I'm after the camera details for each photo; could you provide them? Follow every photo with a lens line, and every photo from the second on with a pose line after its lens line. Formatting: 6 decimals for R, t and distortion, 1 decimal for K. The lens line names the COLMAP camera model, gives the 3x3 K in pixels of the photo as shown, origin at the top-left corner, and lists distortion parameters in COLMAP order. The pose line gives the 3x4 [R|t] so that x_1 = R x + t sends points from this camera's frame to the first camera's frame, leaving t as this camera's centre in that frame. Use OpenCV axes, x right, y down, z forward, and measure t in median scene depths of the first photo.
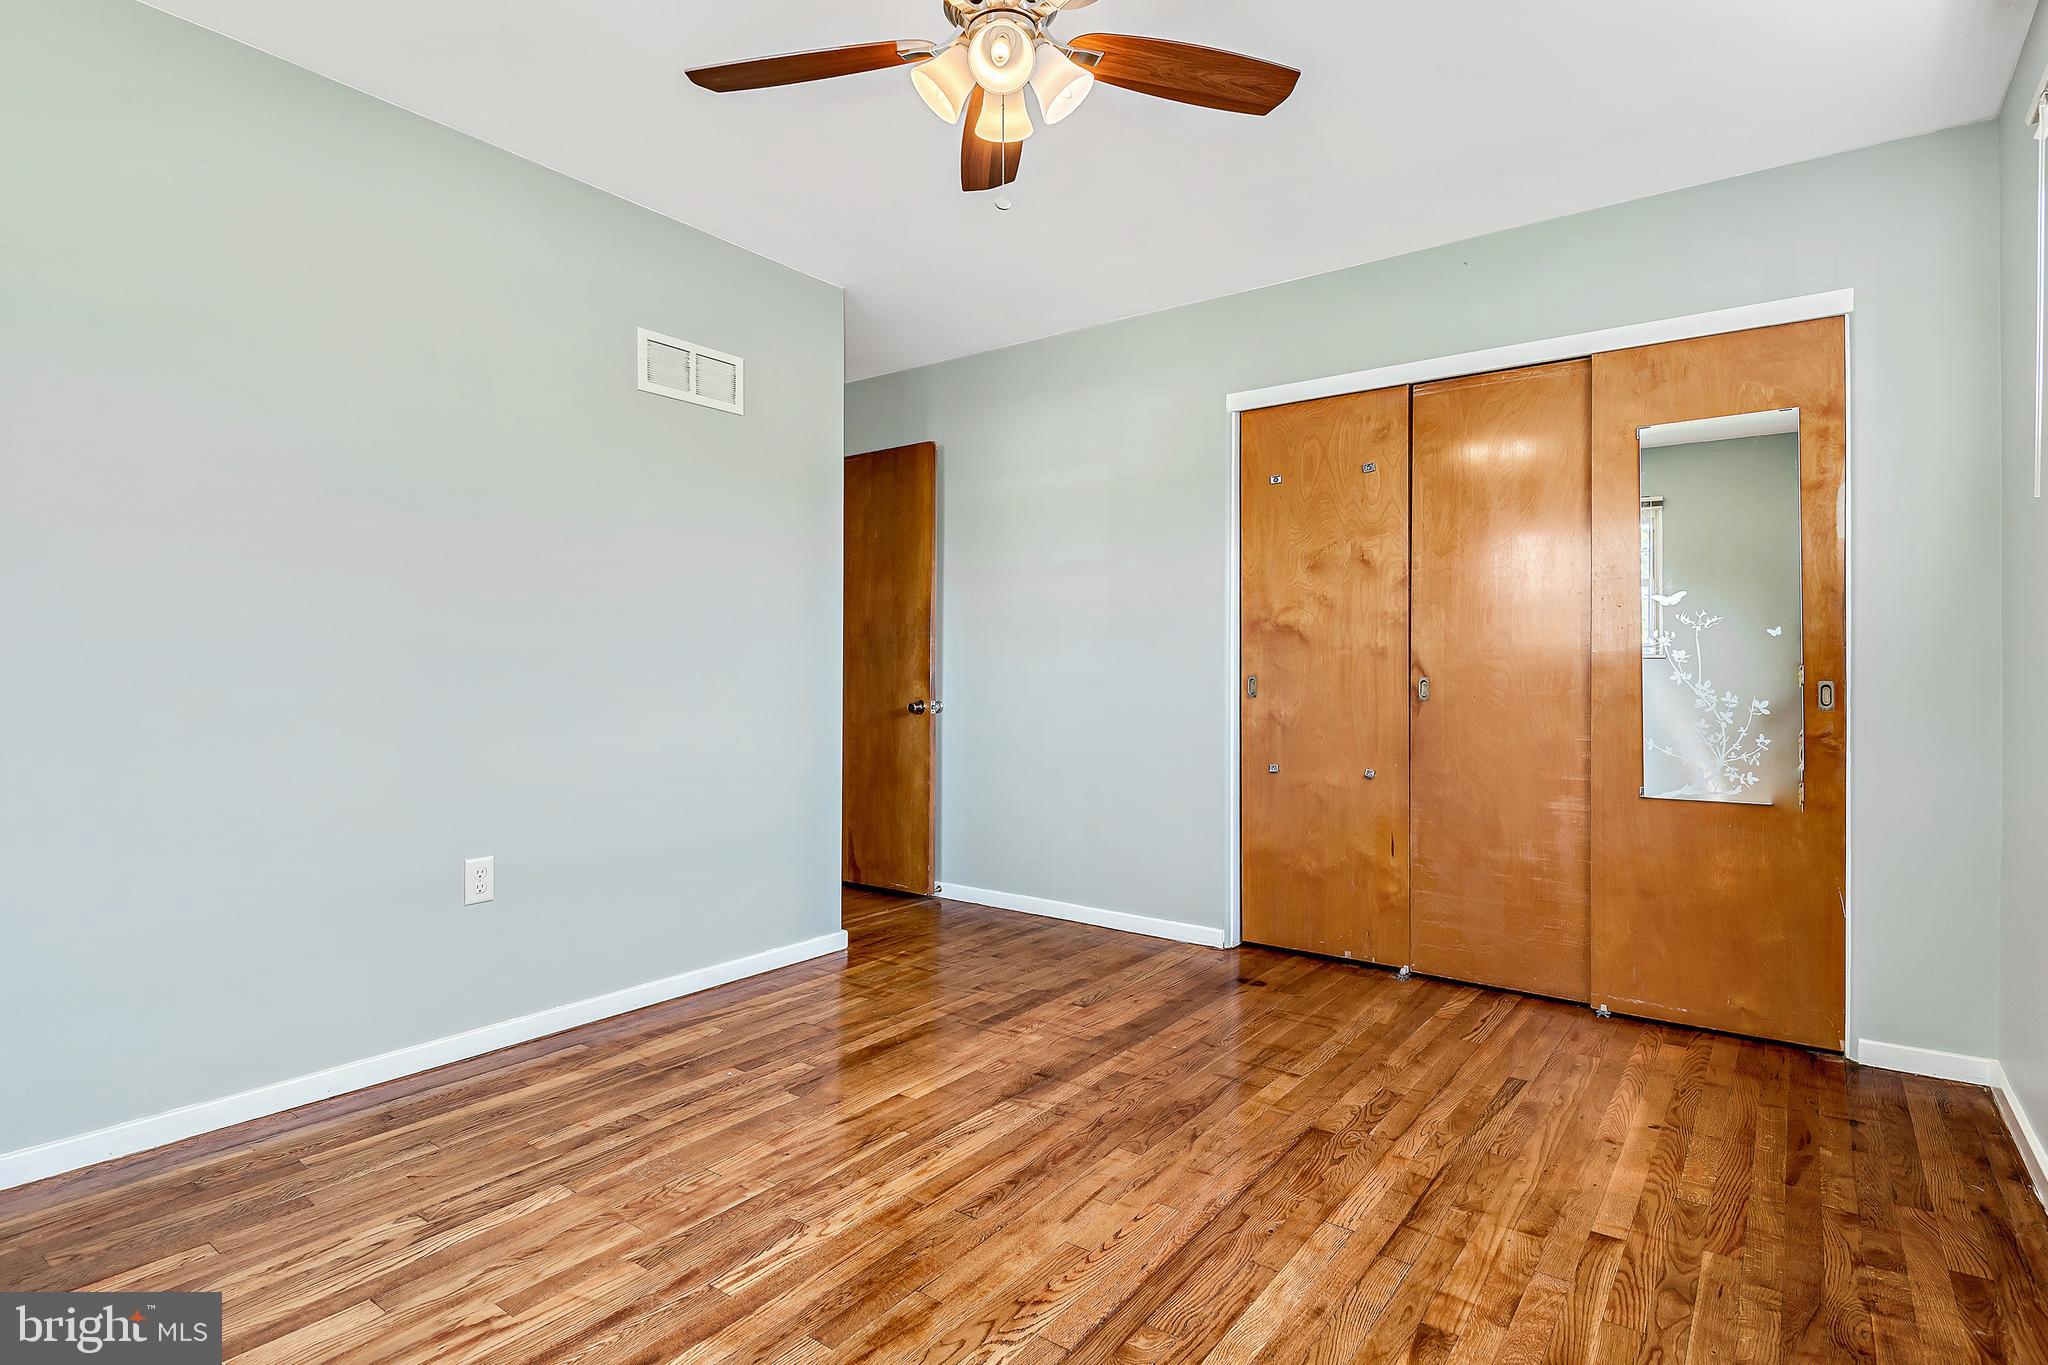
lens RADIAL K [[1037.6, 0, 1024.0], [0, 1037.6, 682.5], [0, 0, 1]] dist [0.031916, -0.019990]
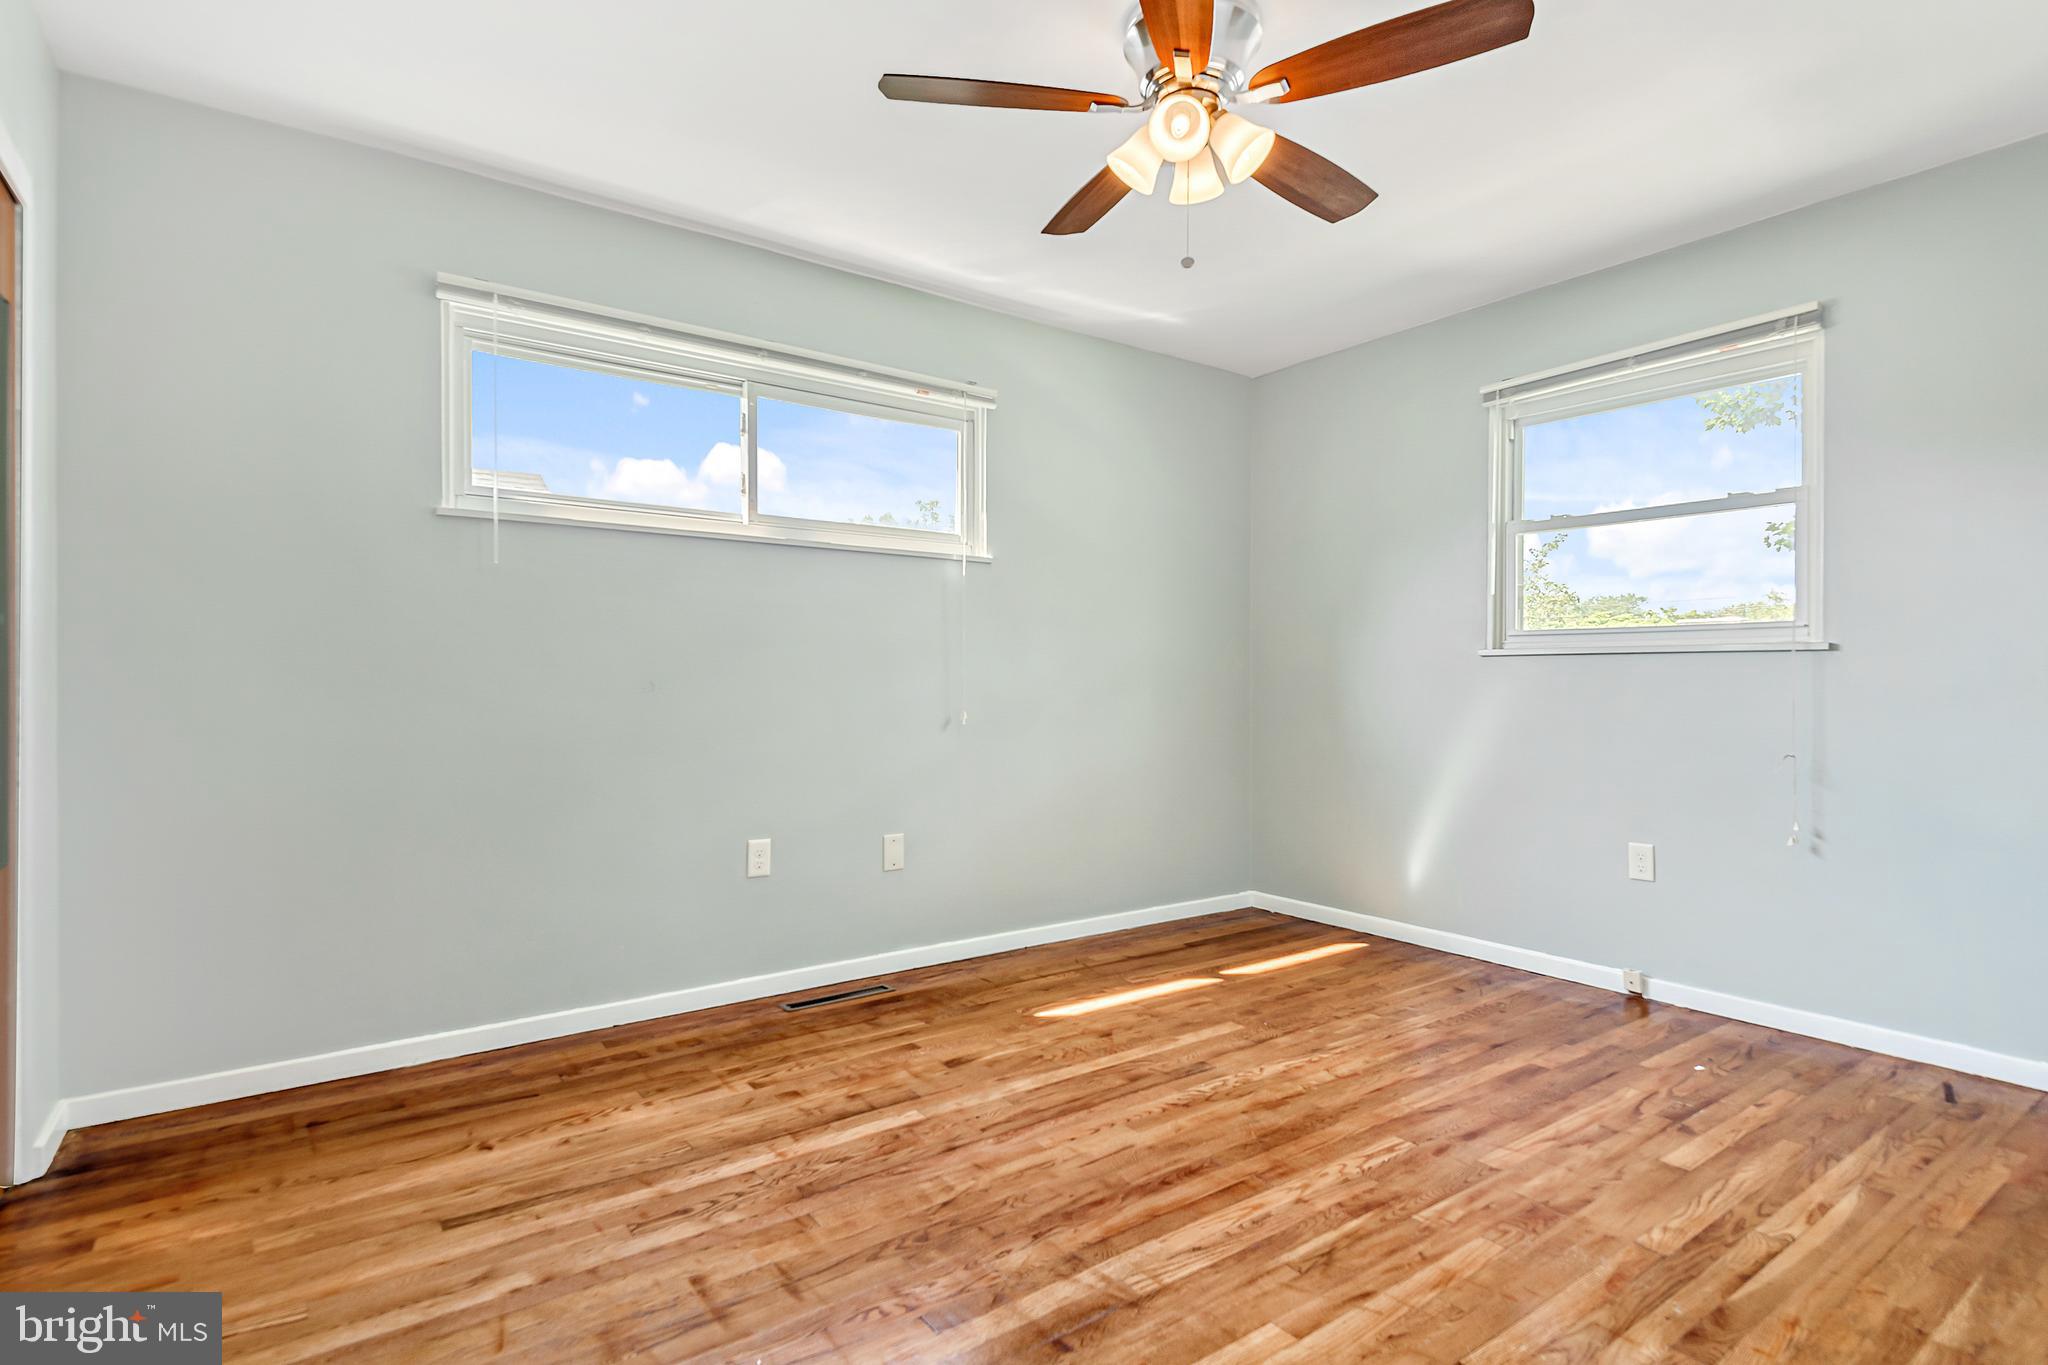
lens RADIAL K [[1037.6, 0, 1024.0], [0, 1037.6, 682.5], [0, 0, 1]] dist [0.031916, -0.019990]
pose [[-0.954605, -0.008519, 0.297751, -0.176956], [-0.005182, 0.999915, 0.011996, -0.022541], [-0.297828, 0.009909, -0.954568, 1.996752]]
